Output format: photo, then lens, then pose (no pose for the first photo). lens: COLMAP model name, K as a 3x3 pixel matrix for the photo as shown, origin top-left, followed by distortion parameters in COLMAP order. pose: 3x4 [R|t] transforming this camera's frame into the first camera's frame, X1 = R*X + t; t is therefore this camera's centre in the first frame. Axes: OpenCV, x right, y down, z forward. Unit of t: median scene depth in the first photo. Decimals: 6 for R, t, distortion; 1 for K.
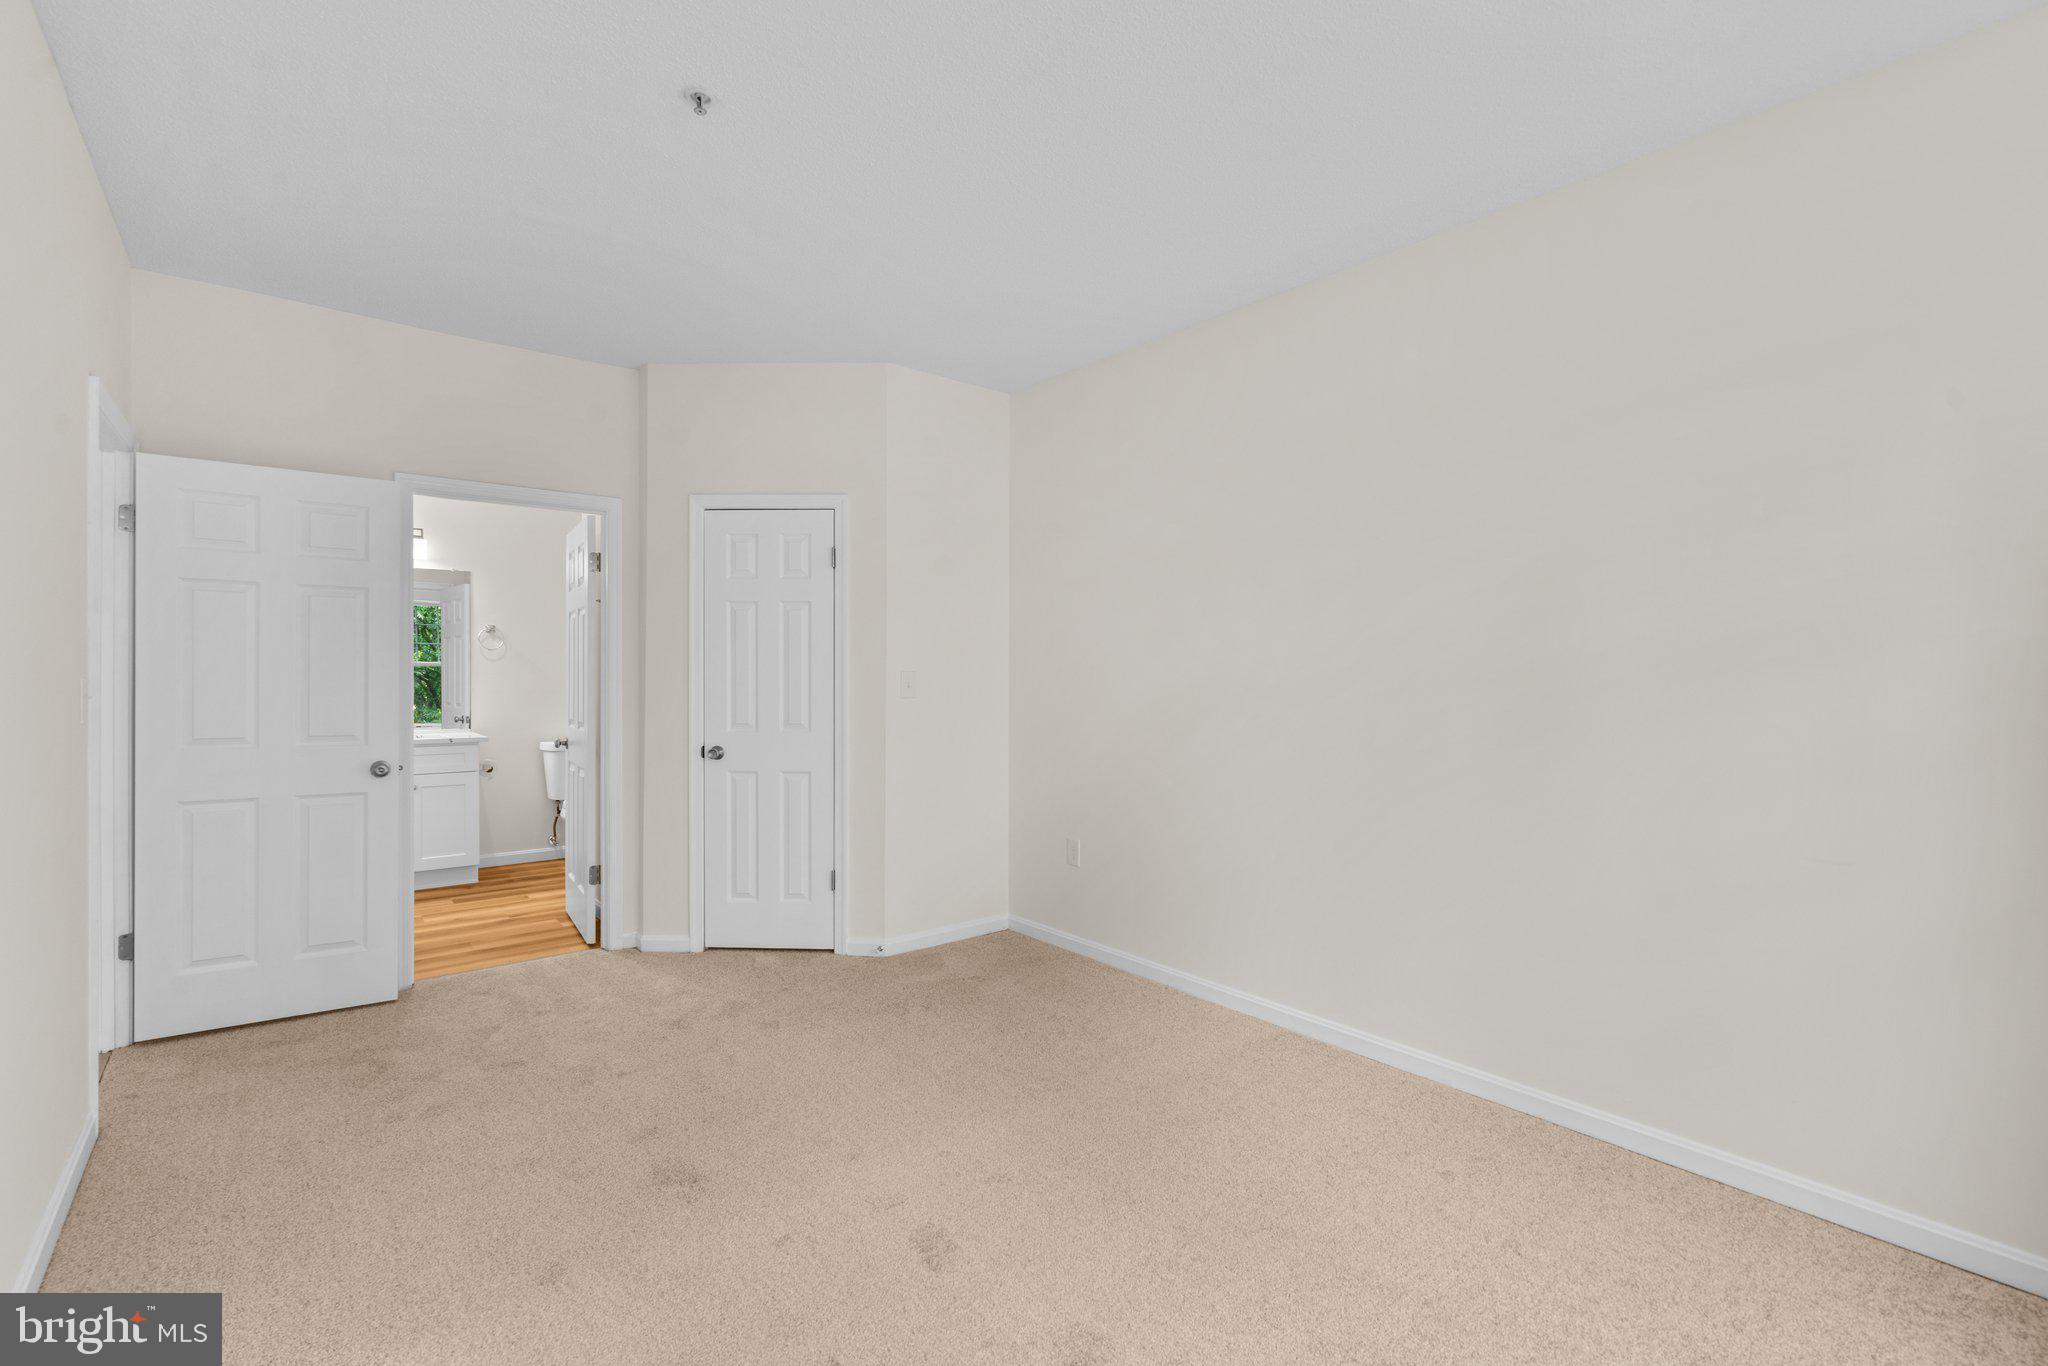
lens RADIAL K [[945.9, 0, 1014.0], [0, 945.9, 666.7], [0, 0, 1]] dist [-0.003503, 0.000634]
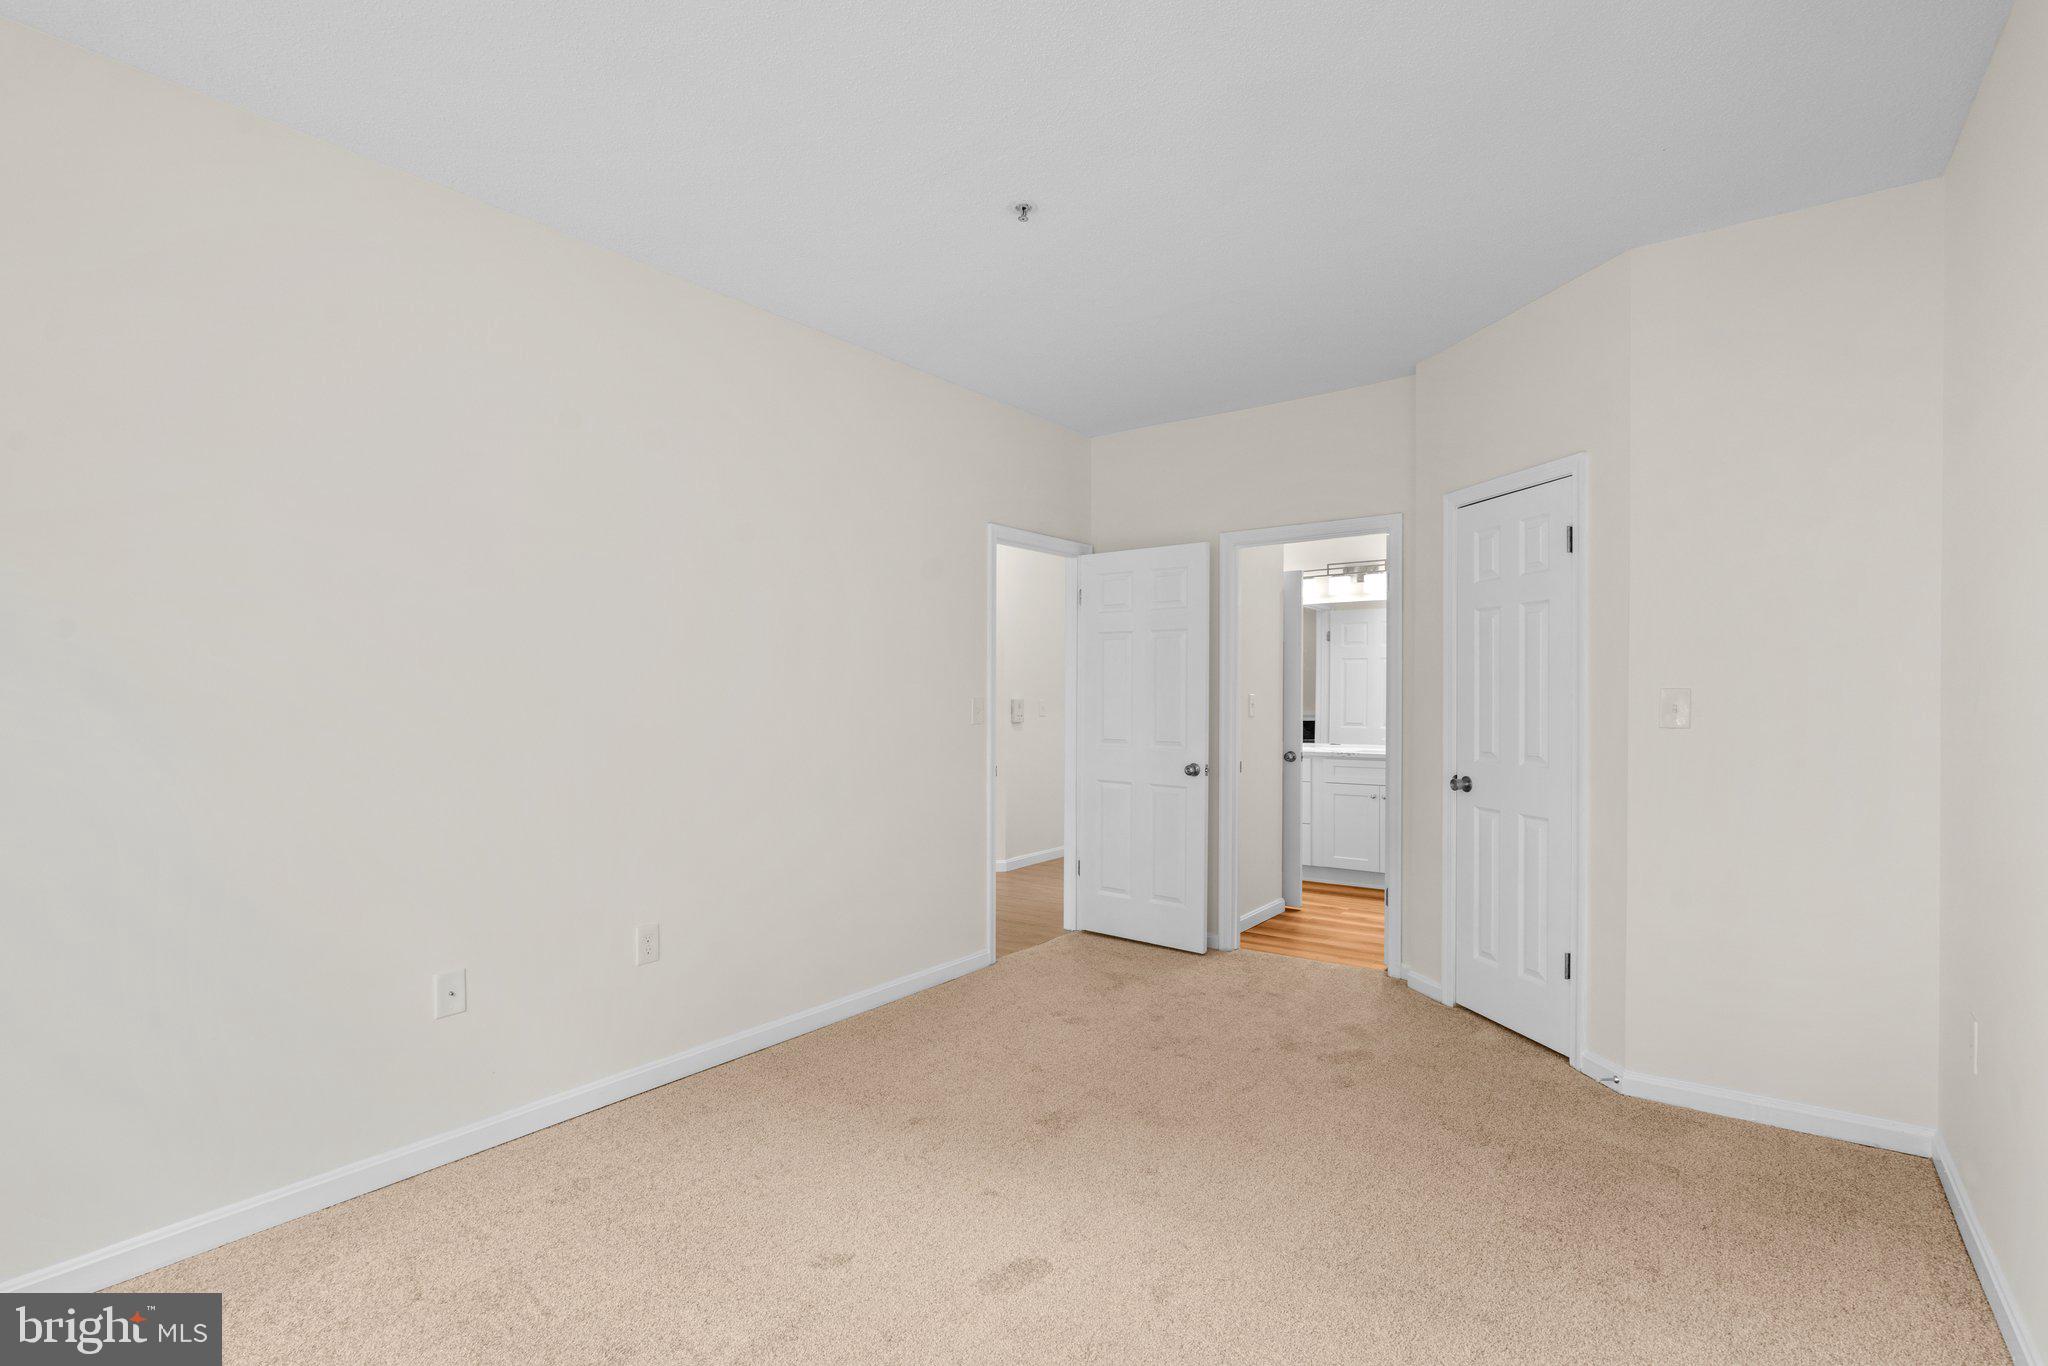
lens RADIAL K [[977.1, 0, 1020.2], [0, 977.1, 686.4], [0, 0, 1]] dist [-0.002804, -0.000223]
pose [[0.216365, -0.013121, -0.976224, 0.479310], [0.010910, 0.999880, -0.011021, 0.006514], [0.976252, -0.008266, 0.216482, 0.408270]]
